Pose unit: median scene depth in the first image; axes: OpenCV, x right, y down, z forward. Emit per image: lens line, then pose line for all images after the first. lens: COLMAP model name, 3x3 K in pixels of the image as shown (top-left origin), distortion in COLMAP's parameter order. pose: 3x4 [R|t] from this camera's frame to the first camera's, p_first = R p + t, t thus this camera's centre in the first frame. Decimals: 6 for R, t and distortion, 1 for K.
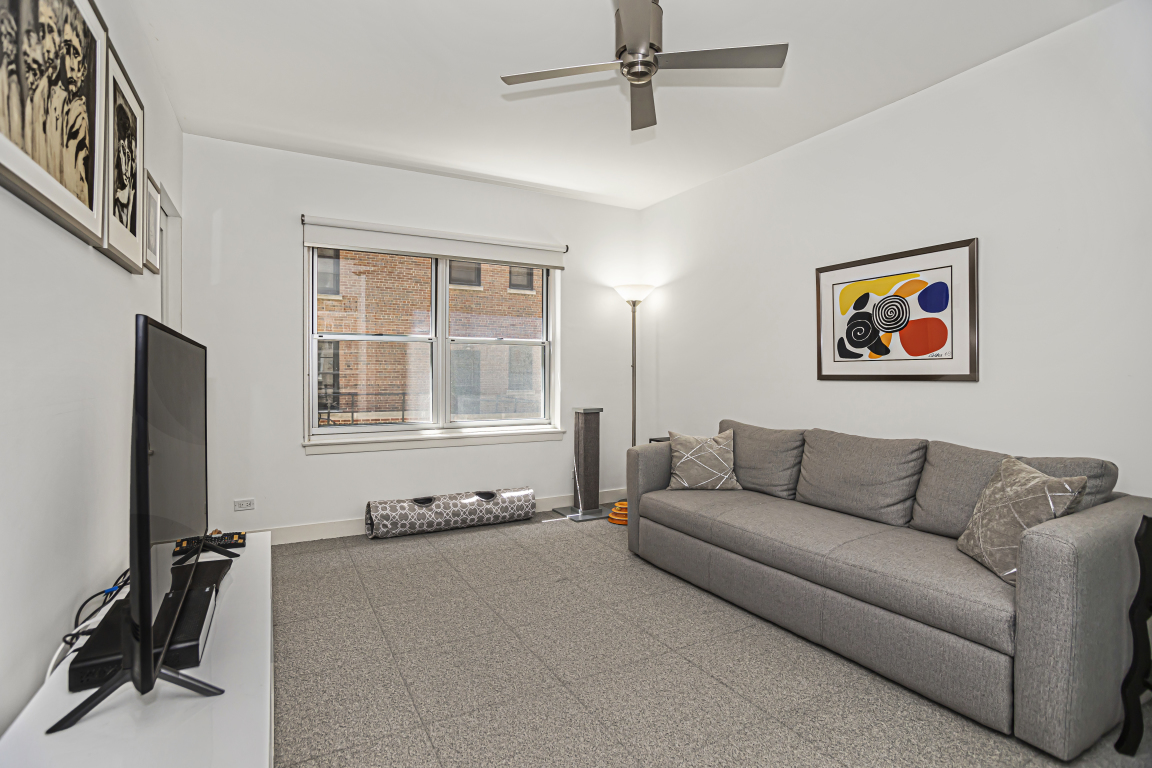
lens RADIAL K [[556.0, 0, 572.9], [0, 556.0, 379.4], [0, 0, 1]] dist [-0.028705, 0.007030]
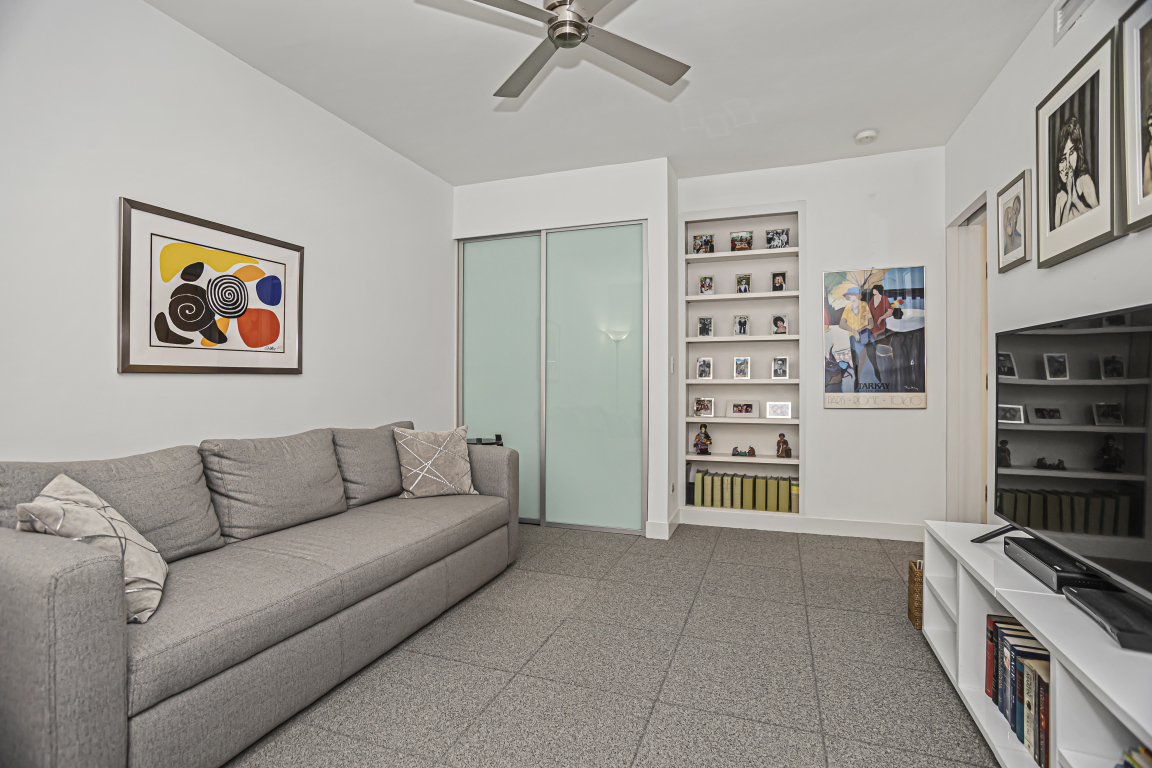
lens RADIAL K [[556.0, 0, 573.6], [0, 556.0, 378.2], [0, 0, 1]] dist [-0.028705, 0.007030]
pose [[-0.651612, -0.001415, 0.758551, -0.421400], [0.004284, 0.999975, 0.005545, 0.006704], [-0.758541, 0.006863, -0.651590, 1.141756]]
